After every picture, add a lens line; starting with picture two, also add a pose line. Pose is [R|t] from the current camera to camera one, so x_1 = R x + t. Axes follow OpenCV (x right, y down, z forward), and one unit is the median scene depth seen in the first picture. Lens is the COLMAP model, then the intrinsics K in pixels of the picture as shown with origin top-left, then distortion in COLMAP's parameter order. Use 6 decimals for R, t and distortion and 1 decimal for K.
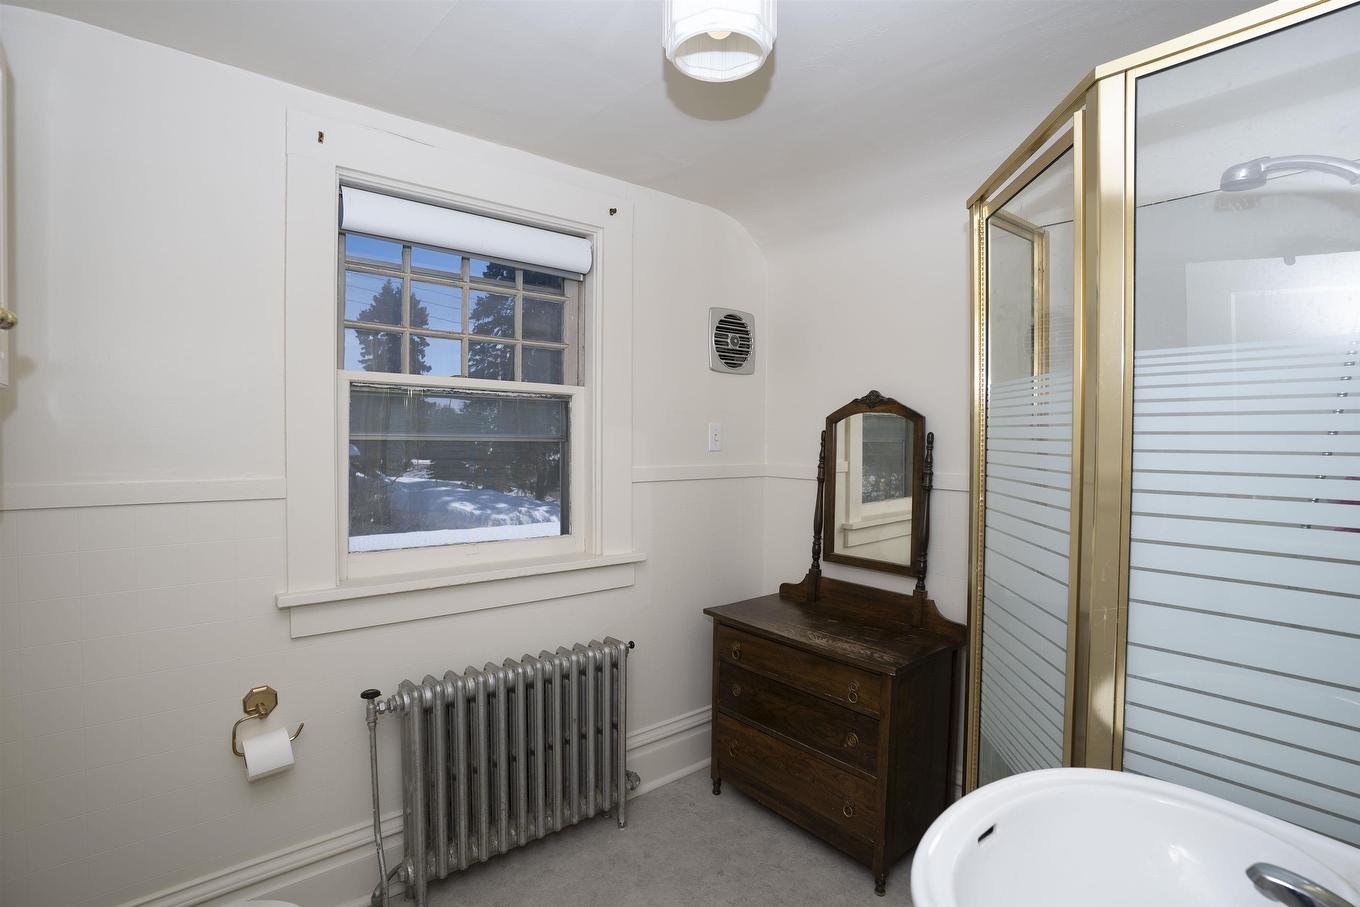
lens RADIAL K [[667.6, 0, 673.2], [0, 667.6, 452.9], [0, 0, 1]] dist [-0.082751, 0.040991]
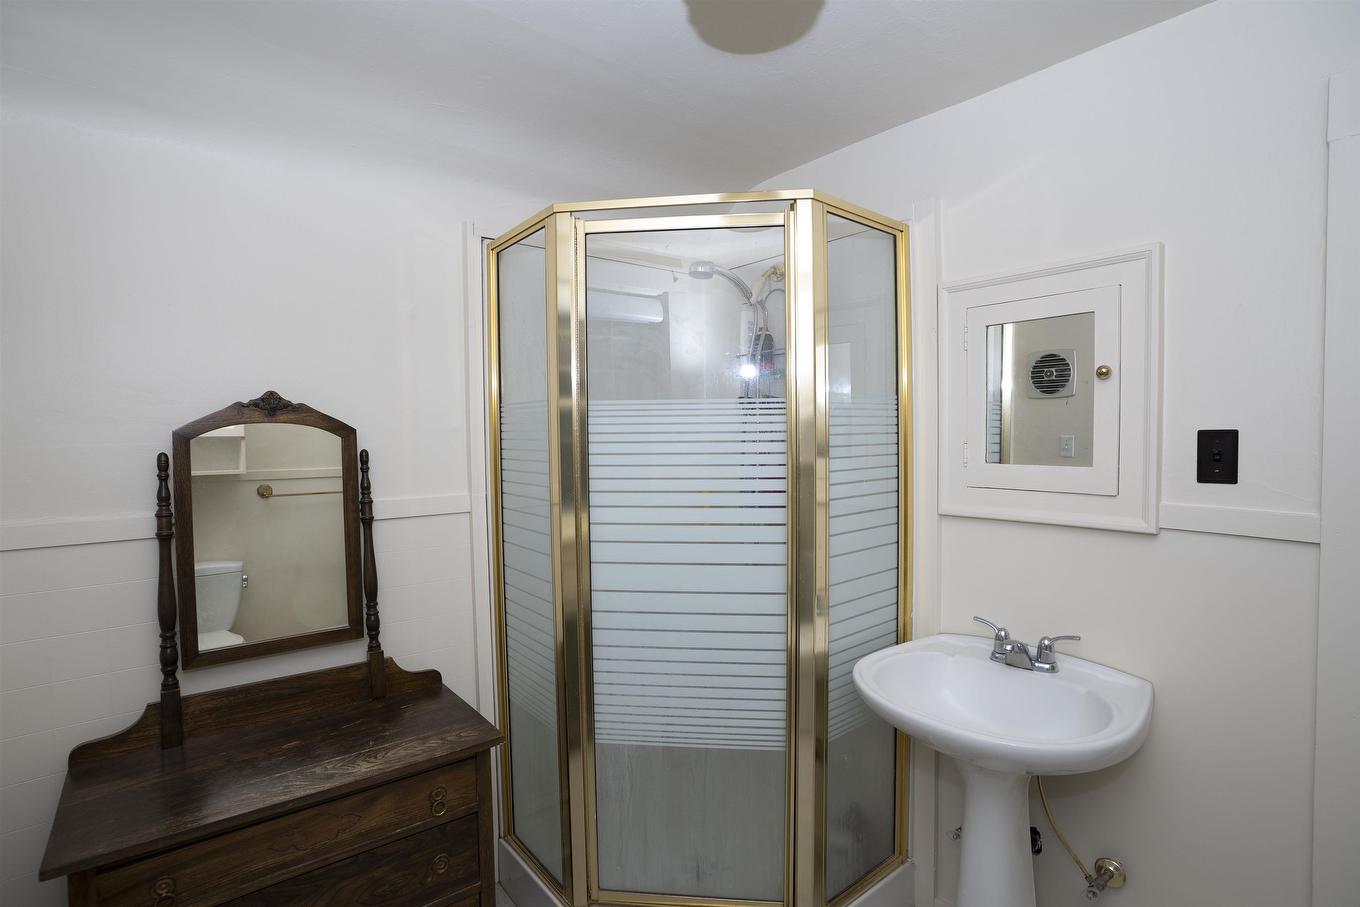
lens RADIAL K [[667.6, 0, 673.2], [0, 667.6, 452.9], [0, 0, 1]] dist [-0.082751, 0.040991]
pose [[0.008010, -0.034470, 0.999374, -0.370996], [0.046793, 0.998324, 0.034059, -0.034968], [-0.998873, 0.046491, 0.009609, 0.594515]]
